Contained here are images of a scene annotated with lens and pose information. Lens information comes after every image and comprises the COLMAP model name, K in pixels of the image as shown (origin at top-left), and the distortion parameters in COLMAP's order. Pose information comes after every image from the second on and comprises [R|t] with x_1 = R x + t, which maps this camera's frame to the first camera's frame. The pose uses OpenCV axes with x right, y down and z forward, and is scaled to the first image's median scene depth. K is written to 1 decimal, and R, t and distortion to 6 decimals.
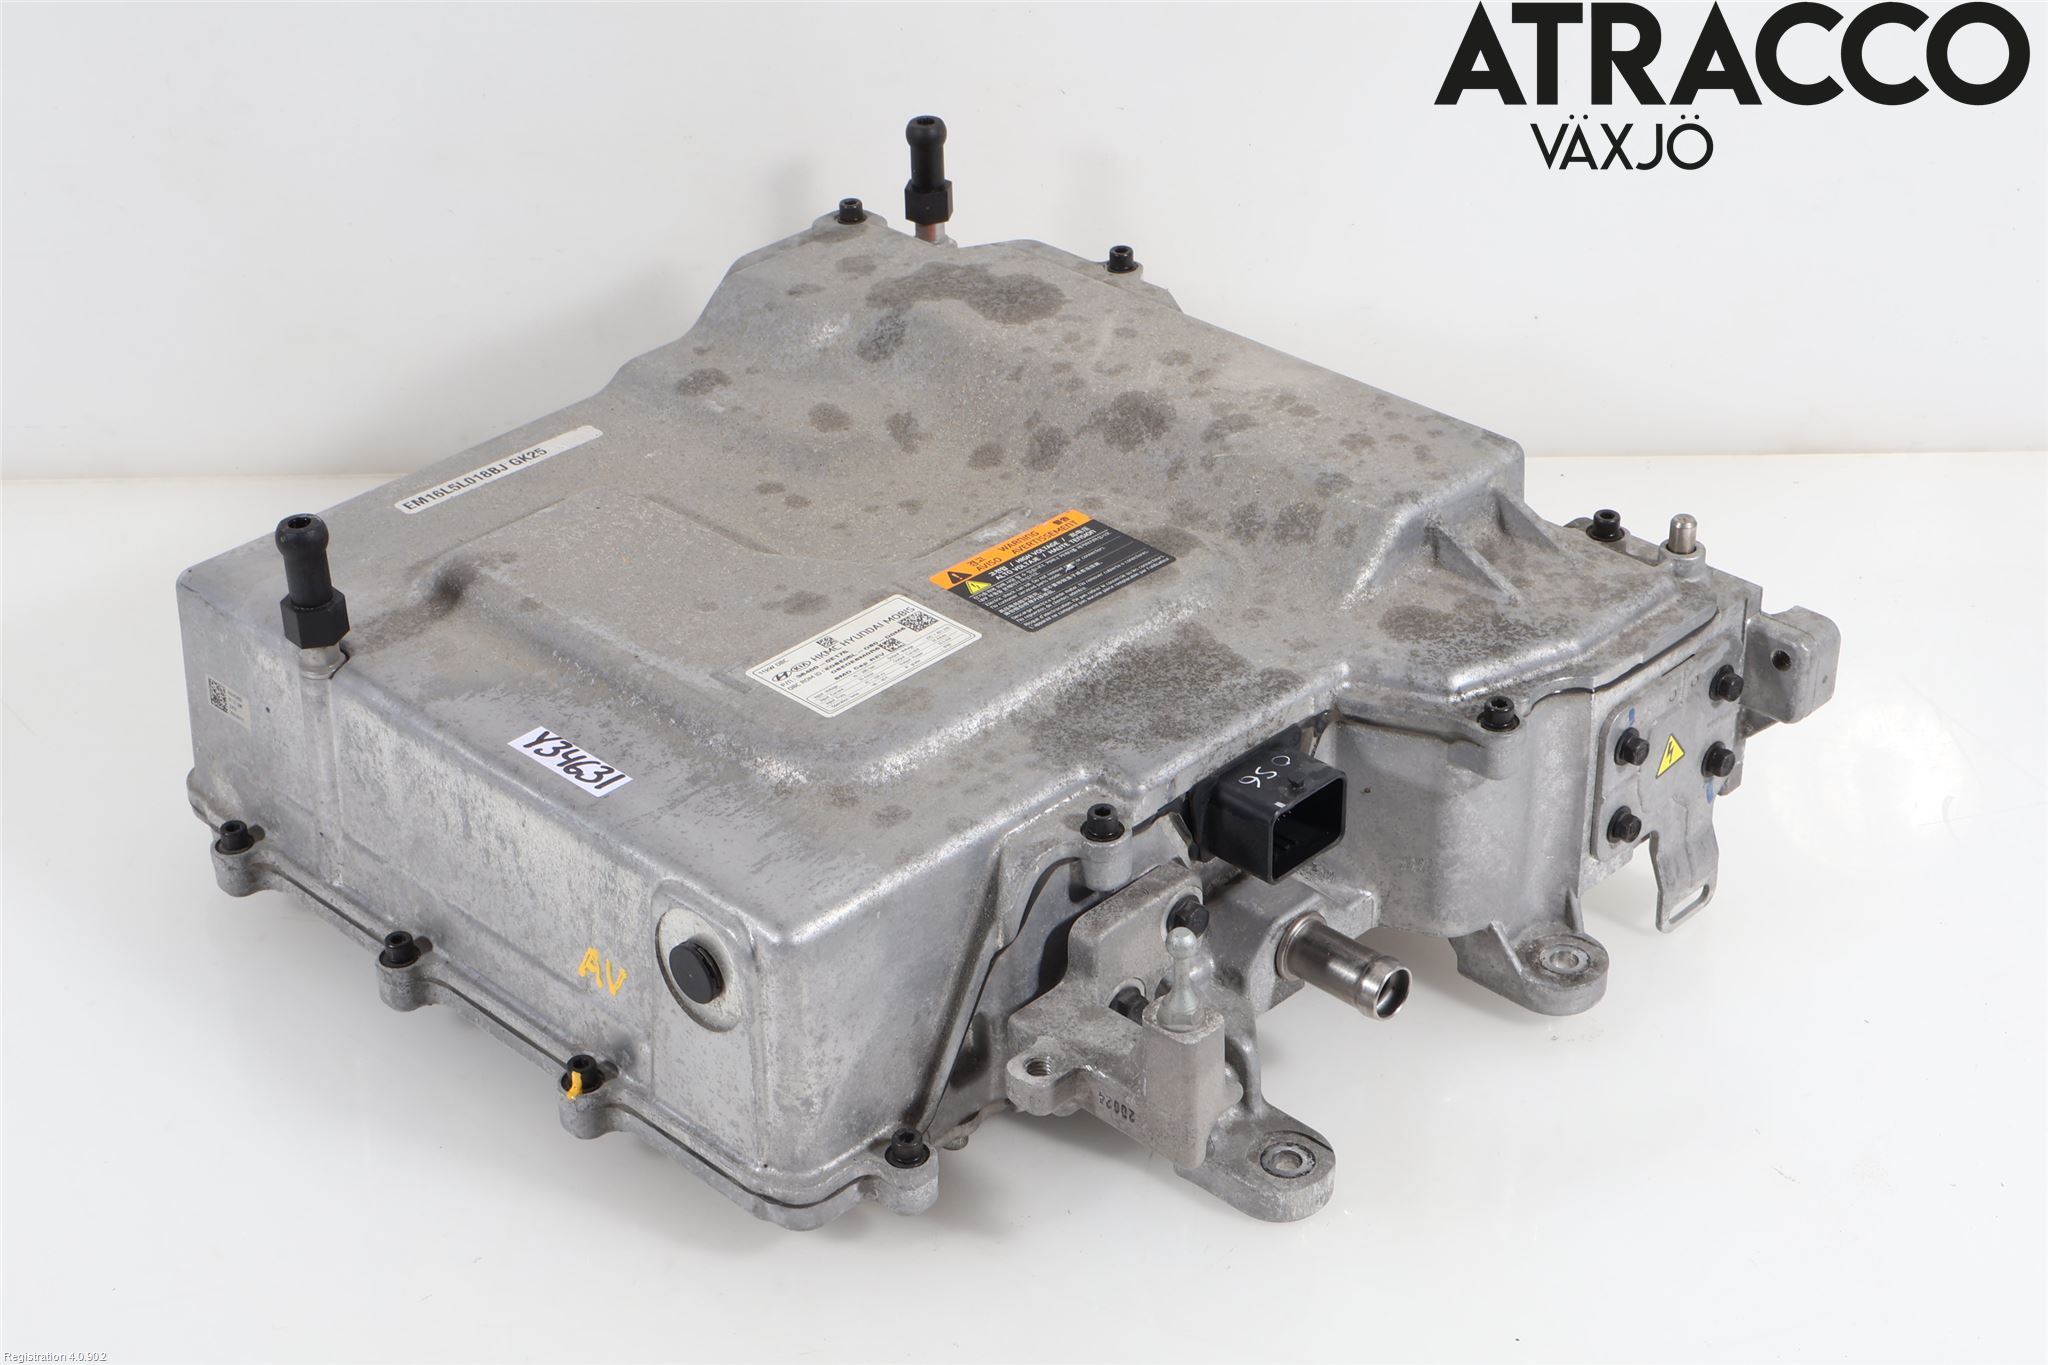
lens RADIAL K [[3248.7, 0, 1033.2], [0, 3248.7, 677.9], [0, 0, 1]] dist [0.029772, 0.000000]
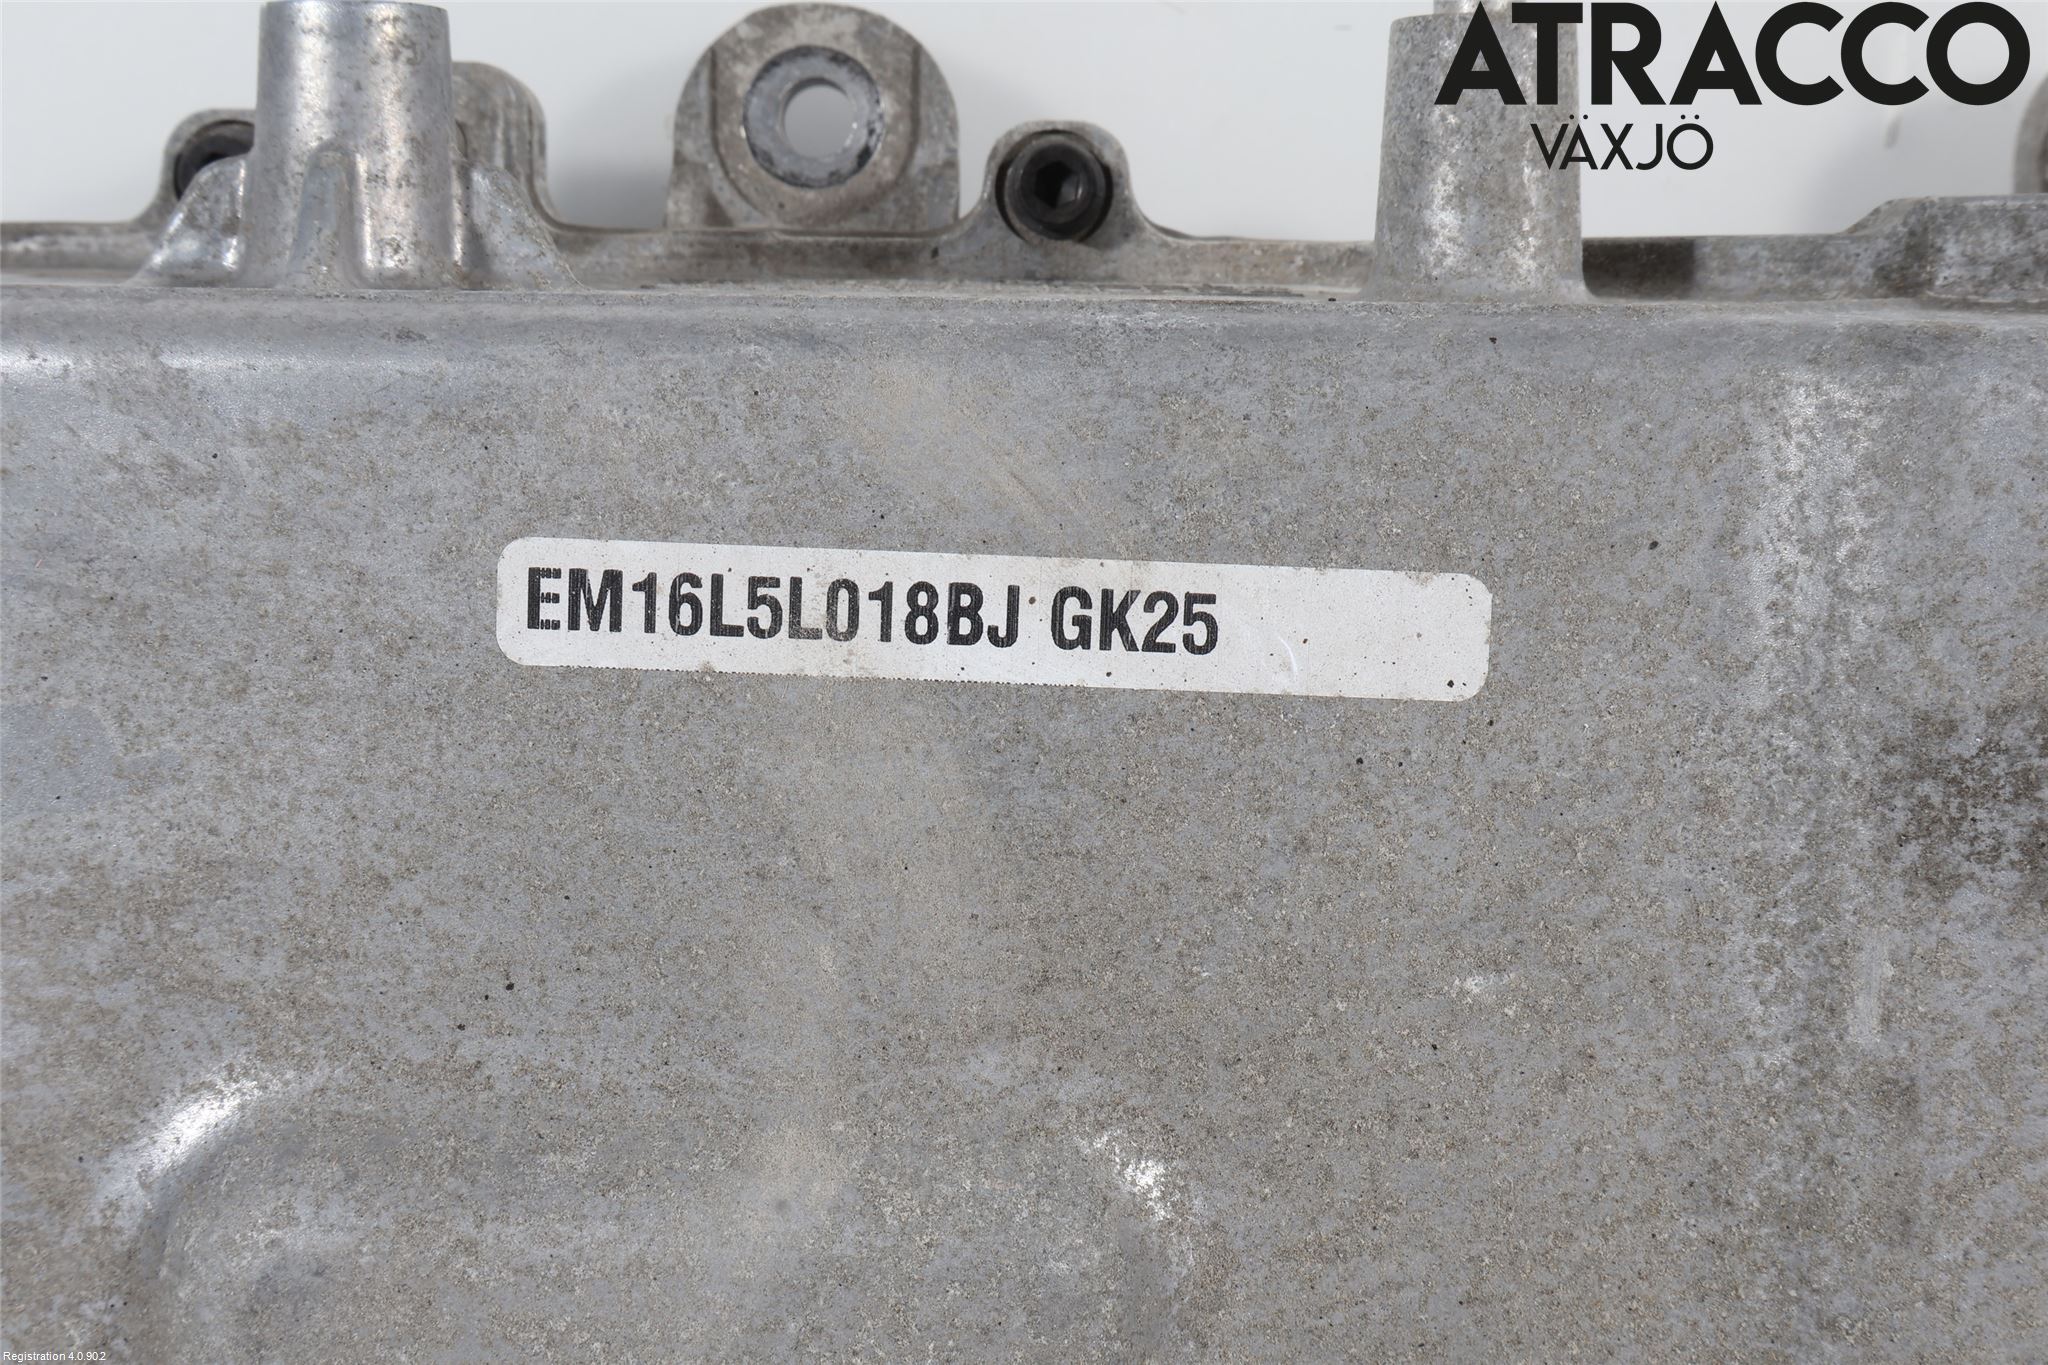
lens RADIAL K [[2982.1, 0, 1018.4], [0, 2982.1, 682.0], [0, 0, 1]] dist [-0.012117, 0.000000]
pose [[0.692267, 0.713474, 0.108267, -0.197166], [-0.392866, 0.246761, 0.885870, -0.280391], [0.605329, -0.655793, 0.451124, 0.964666]]
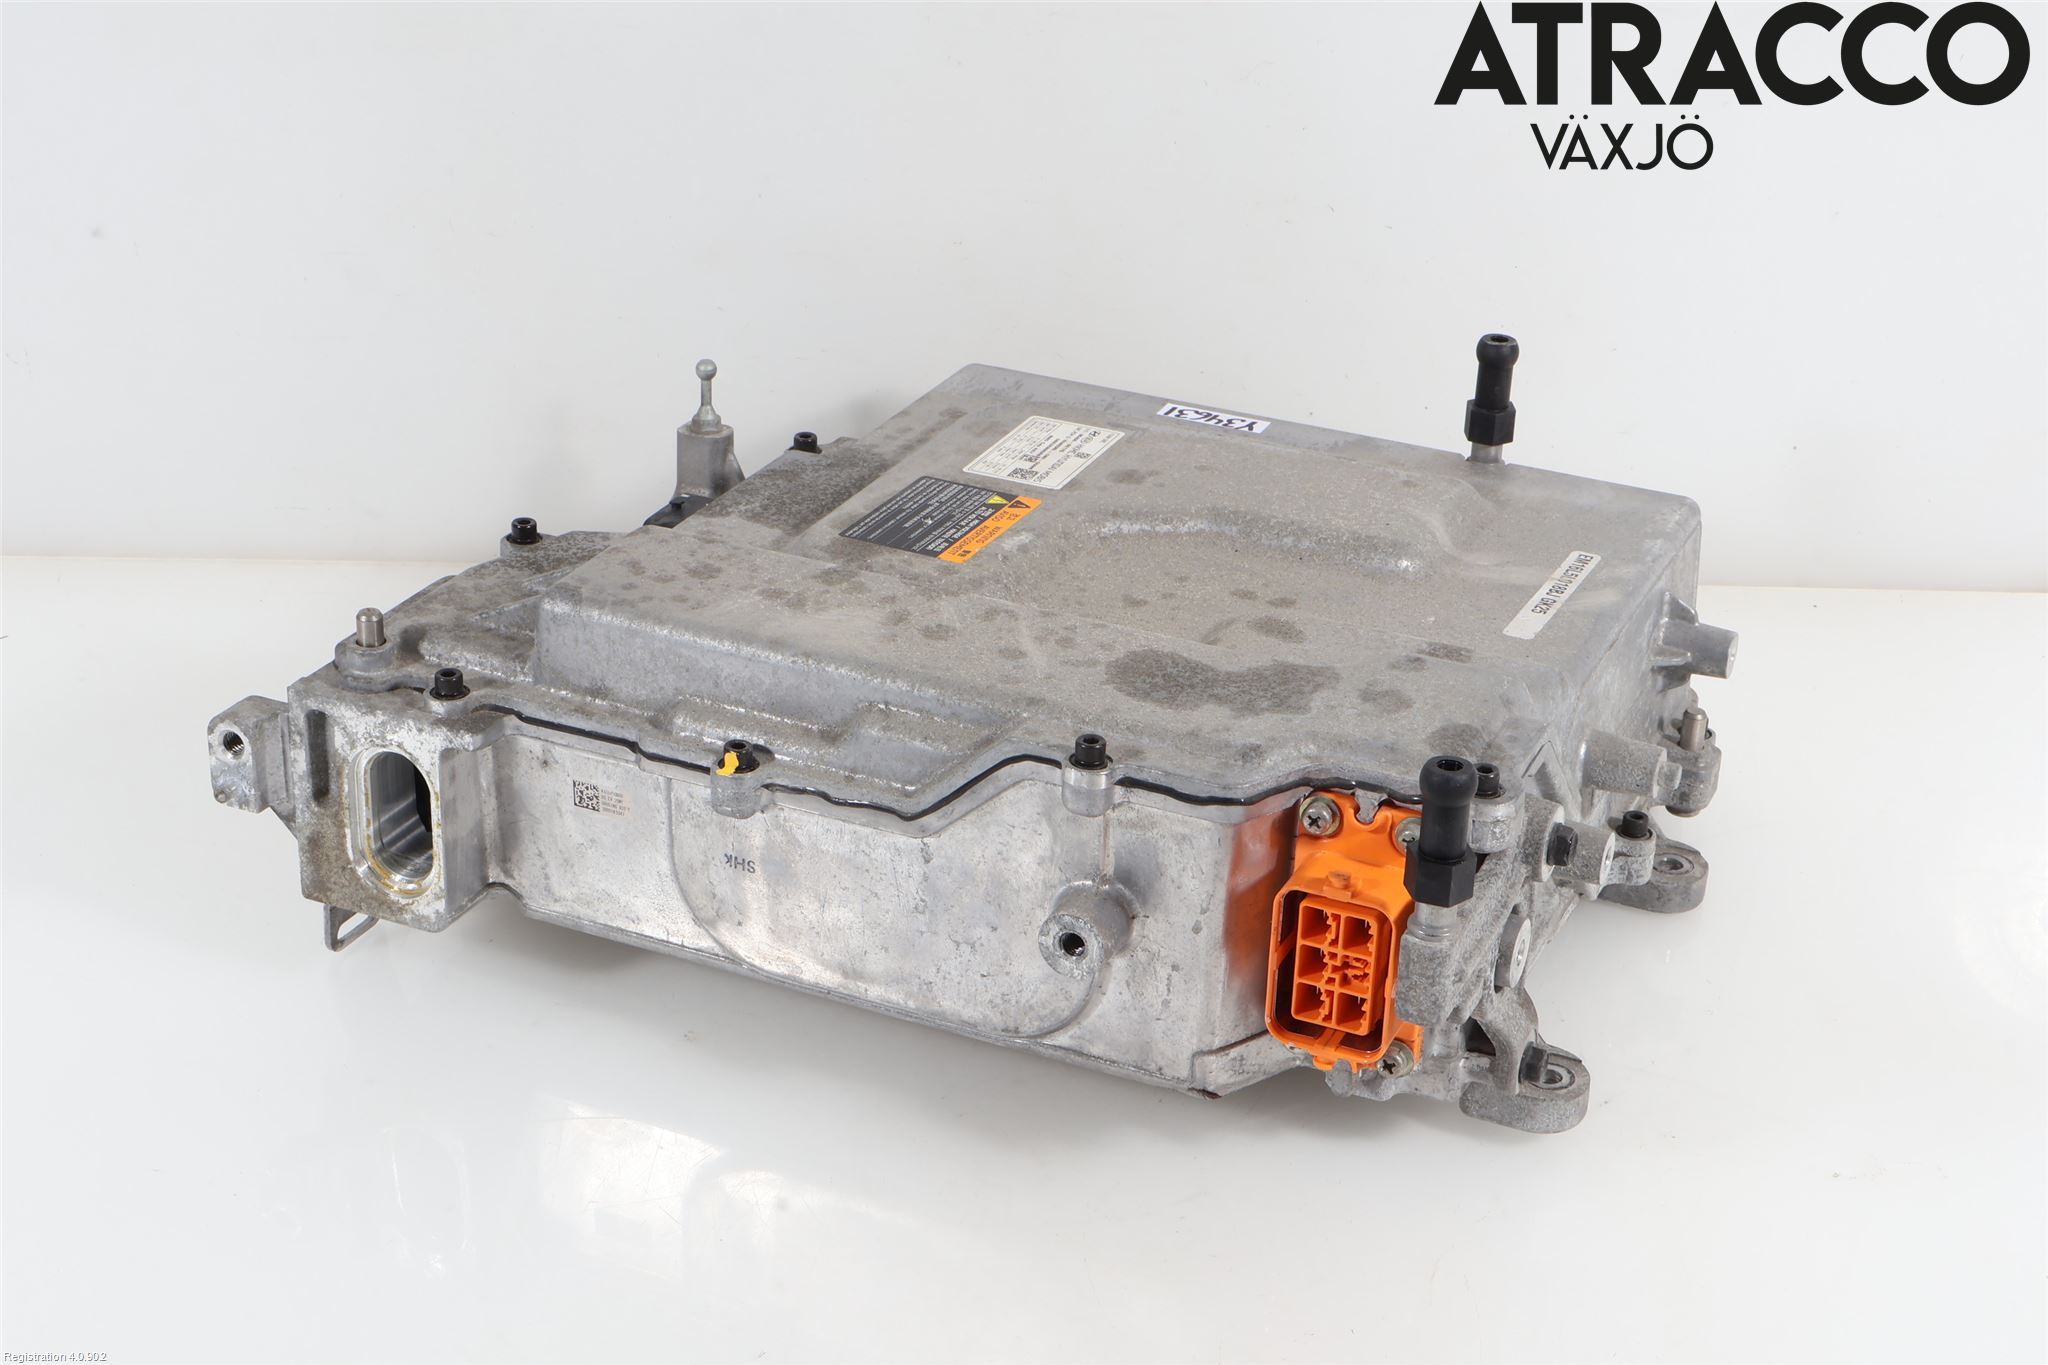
lens RADIAL K [[3248.7, 0, 1020.2], [0, 3248.7, 681.4], [0, 0, 1]] dist [0.029772, 0.000000]
pose [[-0.937908, 0.138035, -0.318237, 0.335635], [-0.193508, 0.553204, 0.810259, -0.890584], [0.287894, 0.821530, -0.492144, 1.577119]]
